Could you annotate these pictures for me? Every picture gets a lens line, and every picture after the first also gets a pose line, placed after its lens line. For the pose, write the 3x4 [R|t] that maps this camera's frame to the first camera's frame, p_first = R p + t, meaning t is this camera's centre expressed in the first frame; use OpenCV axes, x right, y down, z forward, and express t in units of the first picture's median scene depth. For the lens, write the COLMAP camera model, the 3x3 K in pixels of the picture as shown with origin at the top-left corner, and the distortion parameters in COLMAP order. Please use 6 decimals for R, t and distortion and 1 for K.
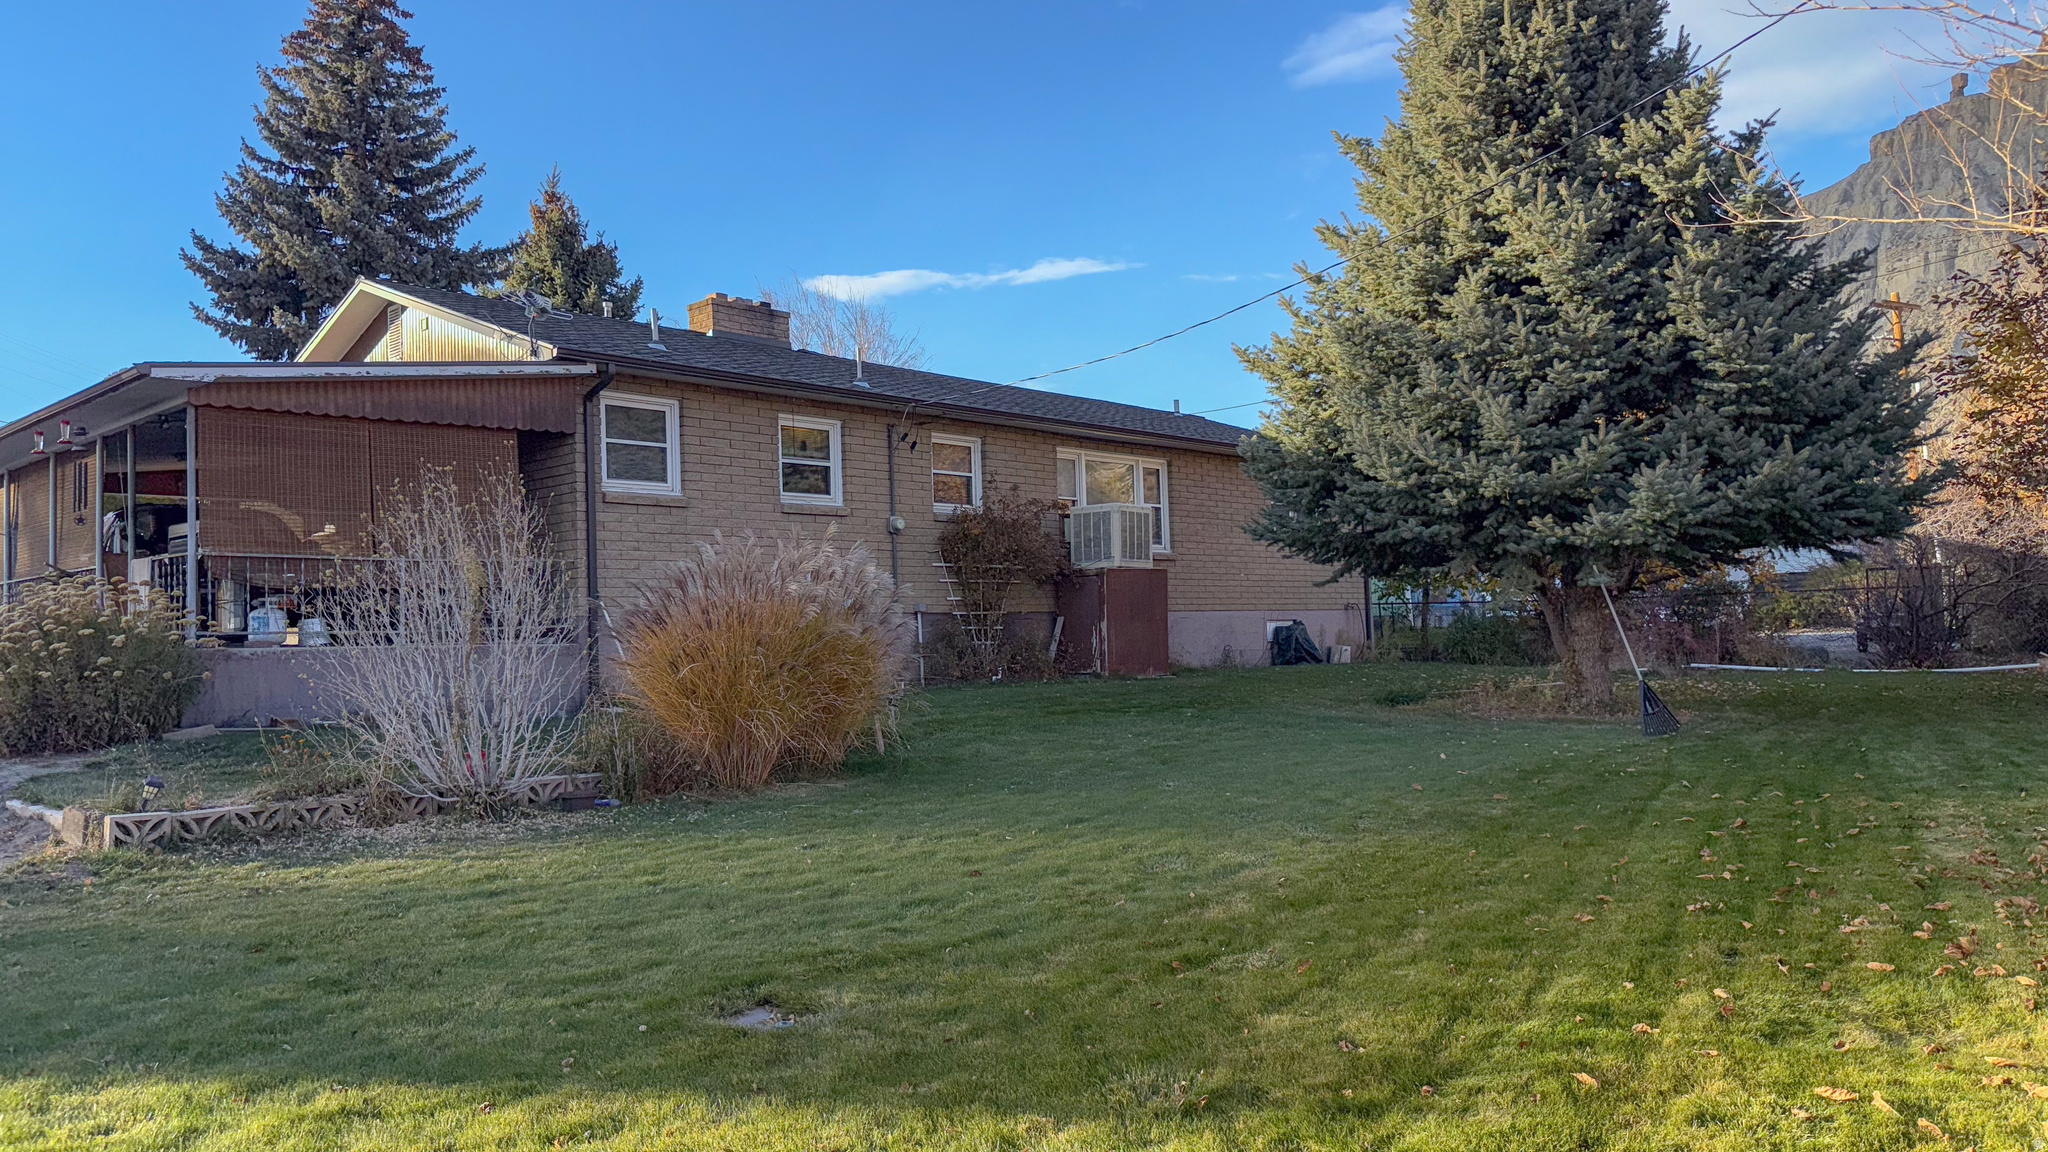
lens RADIAL K [[1449.1, 0, 1028.0], [0, 1449.1, 573.7], [0, 0, 1]] dist [0.002030, -0.032276]
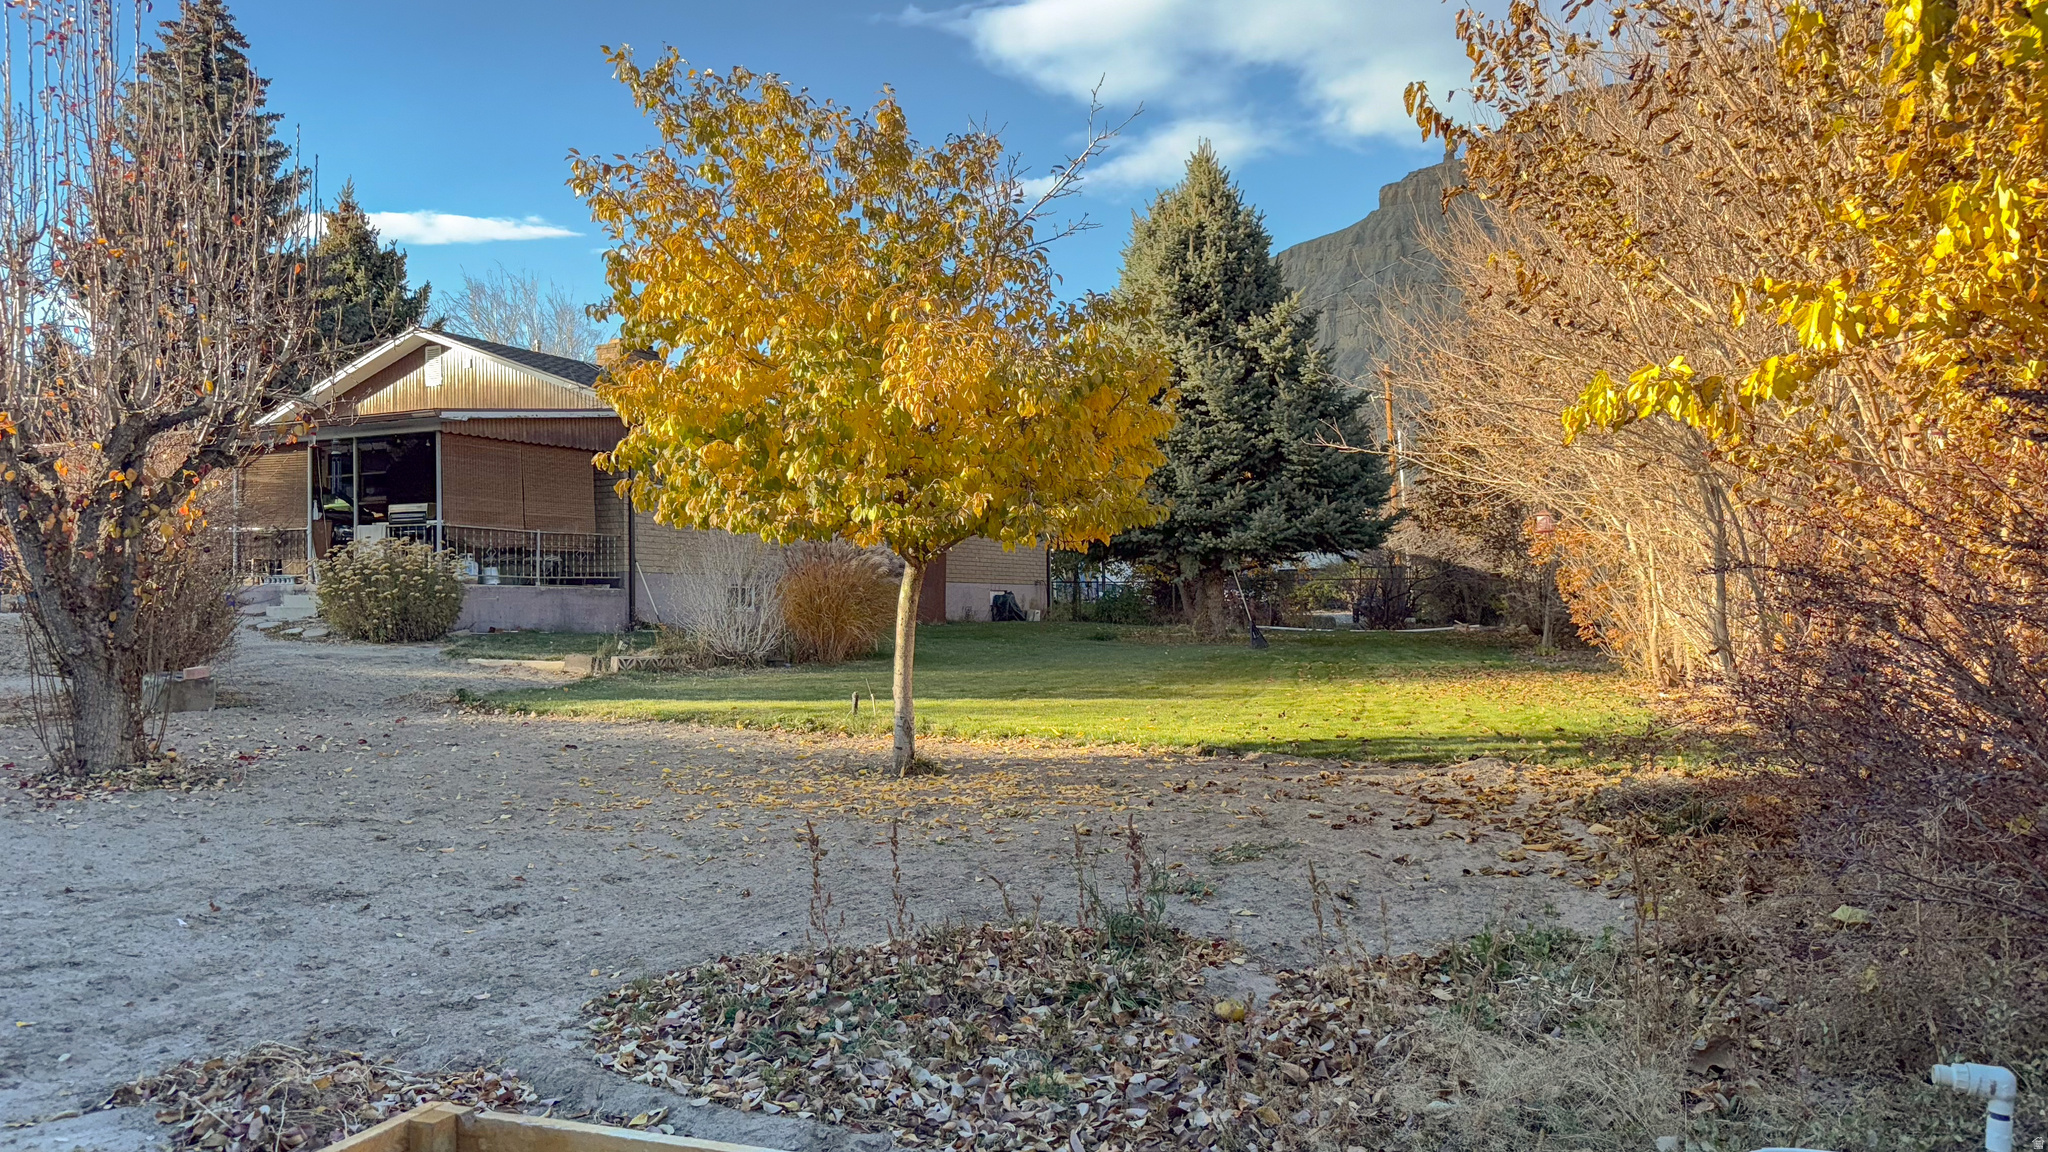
lens RADIAL K [[1432.4, 0, 1044.8], [0, 1432.4, 581.1], [0, 0, 1]] dist [0.099243, -0.151509]
pose [[0.951941, 0.026760, 0.305110, -0.376879], [-0.031811, 0.999427, 0.011594, 0.007908], [-0.304625, -0.020743, 0.952247, -0.651394]]
